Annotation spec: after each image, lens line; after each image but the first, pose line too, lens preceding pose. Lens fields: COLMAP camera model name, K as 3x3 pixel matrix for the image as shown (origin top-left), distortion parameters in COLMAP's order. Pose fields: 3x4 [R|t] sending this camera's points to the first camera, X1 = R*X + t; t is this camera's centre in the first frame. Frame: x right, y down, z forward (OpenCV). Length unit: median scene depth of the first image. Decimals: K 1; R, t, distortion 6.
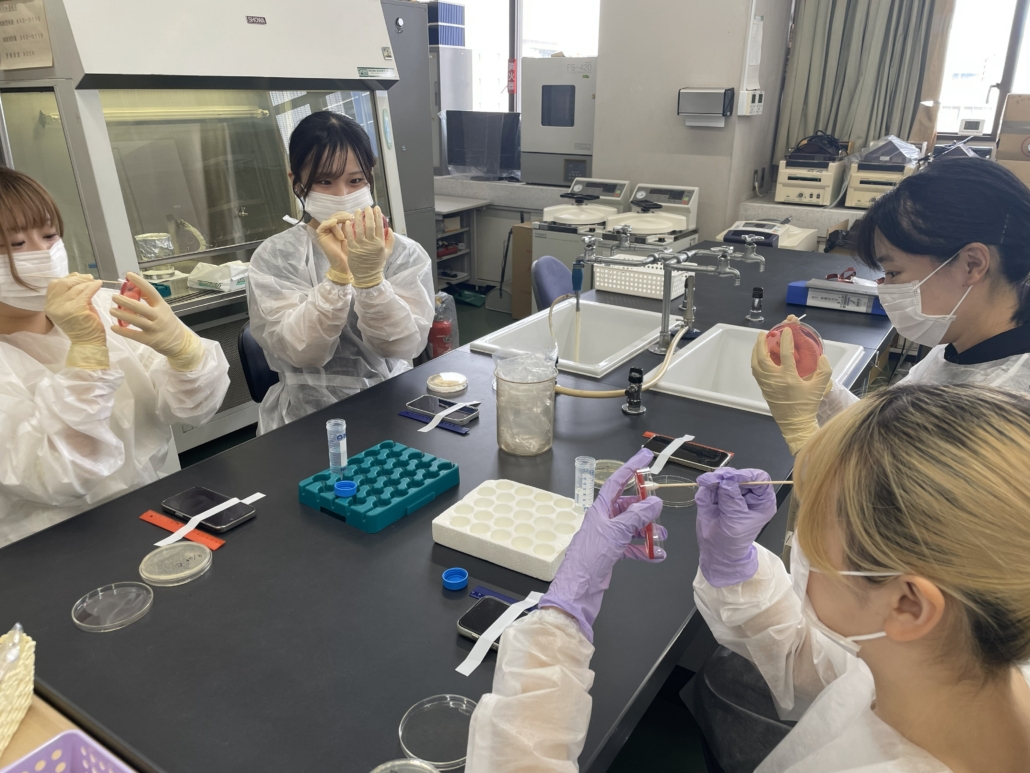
lens RADIAL K [[774.2, 0, 515.0], [0, 774.2, 386.5], [0, 0, 1]] dist [0.036239, -0.067914]
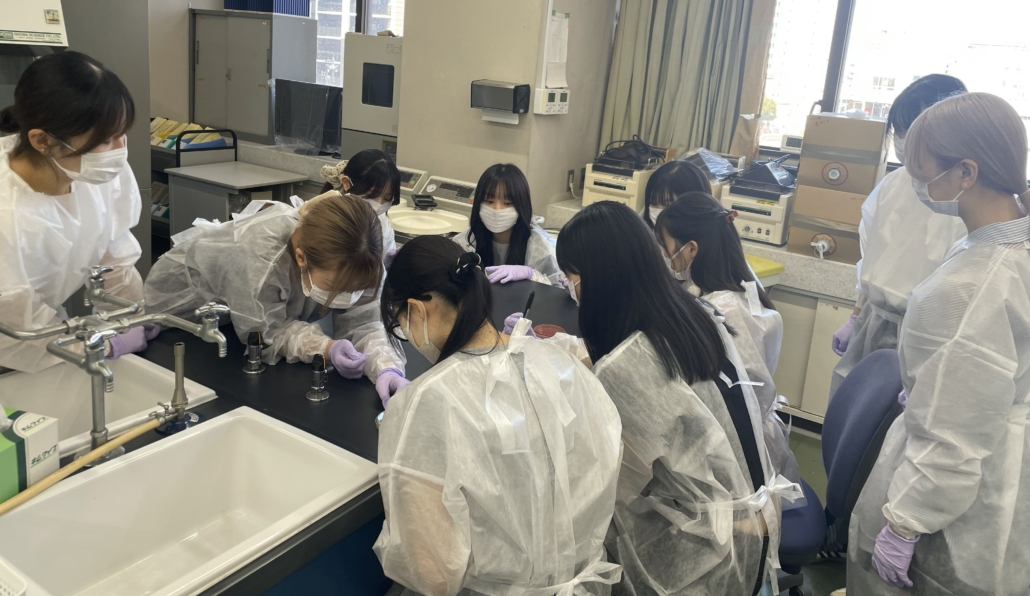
lens RADIAL K [[769.7, 0, 515.9], [0, 769.7, 228.7], [0, 0, 1]] dist [0.001388, -0.001371]
pose [[0.996339, 0.075113, 0.040833, 0.222777], [-0.068237, 0.986406, -0.149490, -0.072041], [-0.051507, 0.146156, 0.987920, 0.115460]]
